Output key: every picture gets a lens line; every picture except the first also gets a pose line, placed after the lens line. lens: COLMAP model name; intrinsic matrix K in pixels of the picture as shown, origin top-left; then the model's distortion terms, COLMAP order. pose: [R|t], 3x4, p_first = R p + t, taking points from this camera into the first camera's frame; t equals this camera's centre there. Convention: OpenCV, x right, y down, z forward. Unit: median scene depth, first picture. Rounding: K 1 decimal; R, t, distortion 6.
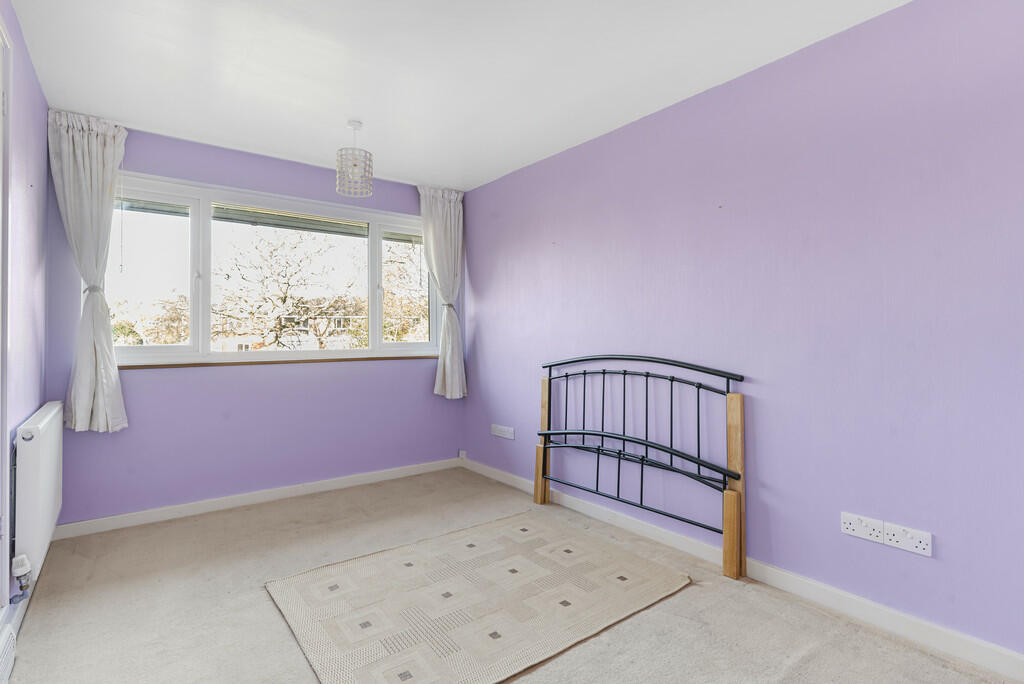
lens RADIAL K [[500.7, 0, 508.1], [0, 500.7, 336.7], [0, 0, 1]] dist [-0.003460, -0.000264]
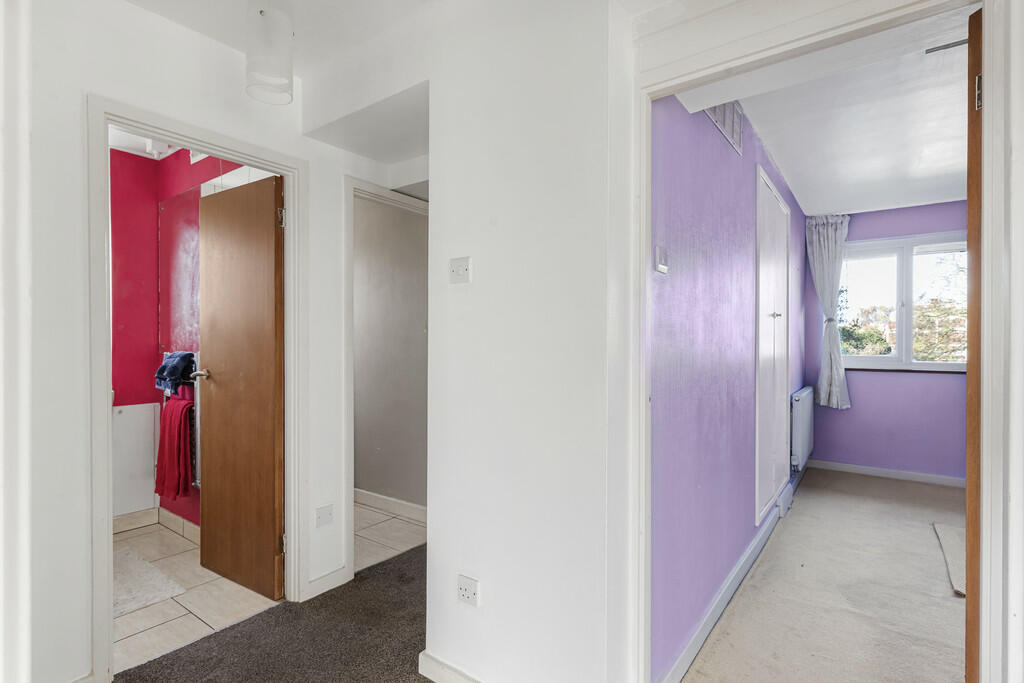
lens RADIAL K [[500.7, 0, 508.1], [0, 500.7, 336.2], [0, 0, 1]] dist [-0.003460, -0.000264]
pose [[0.281522, -0.010724, -0.959495, 0.449476], [-0.005190, 0.999906, -0.012698, -0.017190], [0.959541, 0.008555, 0.281440, -0.478302]]
